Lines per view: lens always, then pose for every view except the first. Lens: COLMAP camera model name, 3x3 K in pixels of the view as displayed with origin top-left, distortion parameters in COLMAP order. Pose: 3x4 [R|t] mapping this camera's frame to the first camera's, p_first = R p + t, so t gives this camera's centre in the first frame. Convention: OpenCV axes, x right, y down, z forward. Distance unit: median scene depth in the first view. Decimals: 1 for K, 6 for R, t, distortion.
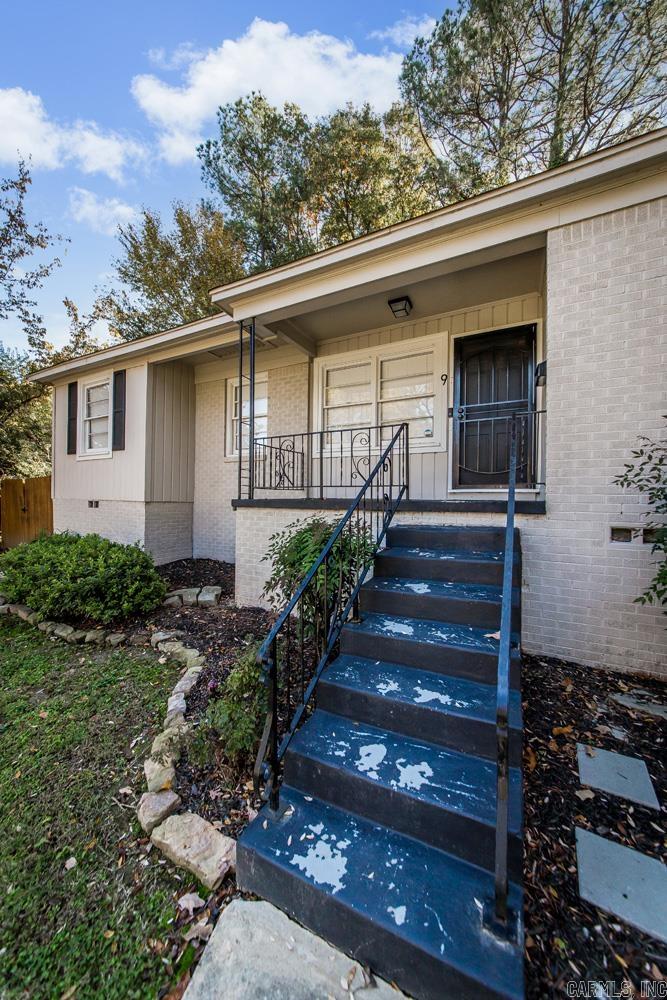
lens RADIAL K [[357.2, 0, 333.5], [0, 357.2, 500.0], [0, 0, 1]] dist [-0.000637, 0.000044]
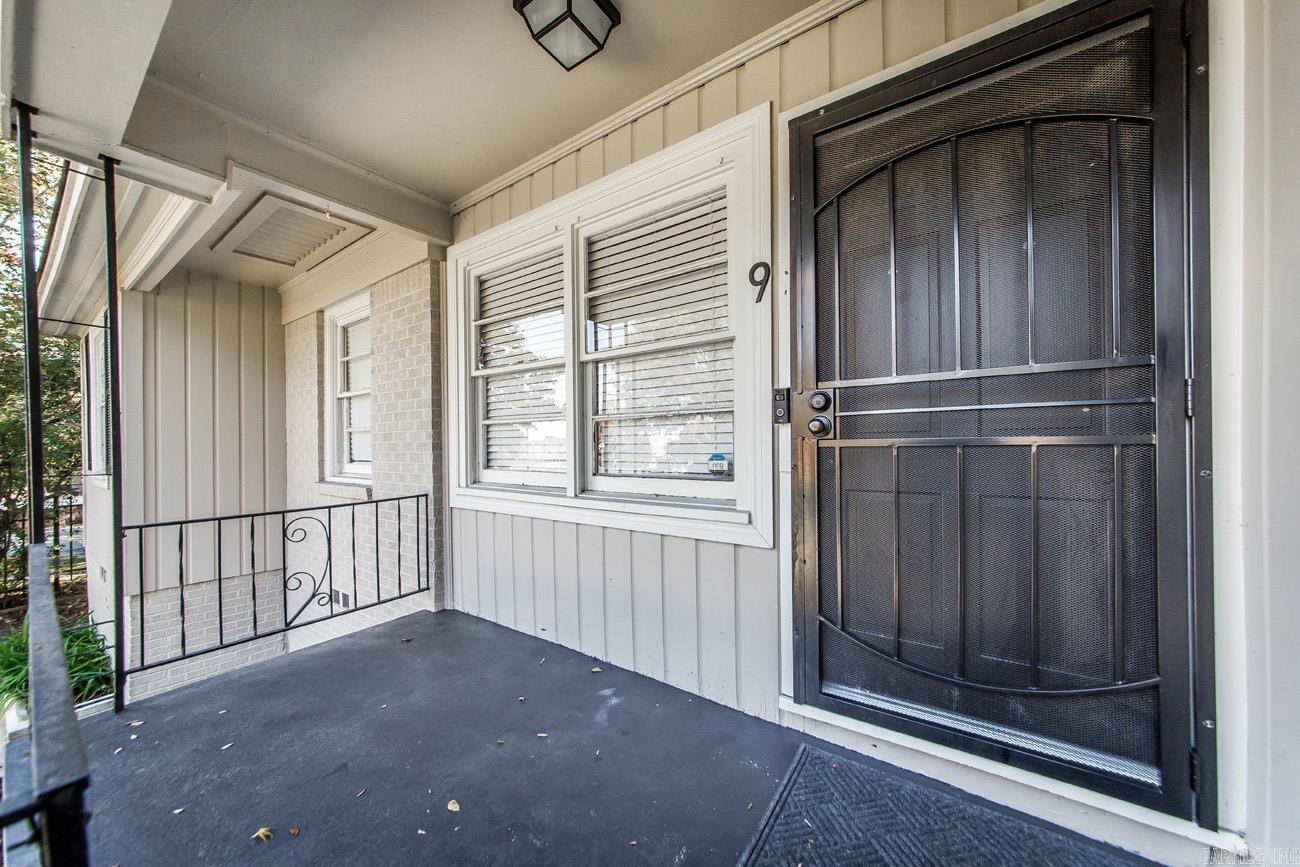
lens RADIAL K [[443.0, 0, 665.0], [0, 443.0, 431.4], [0, 0, 1]] dist [0.001136, 0.000148]
pose [[0.991812, -0.013673, -0.126971, 0.279374], [0.009321, 0.999351, -0.034806, -0.212396], [0.127365, 0.033337, 0.991296, 0.659841]]
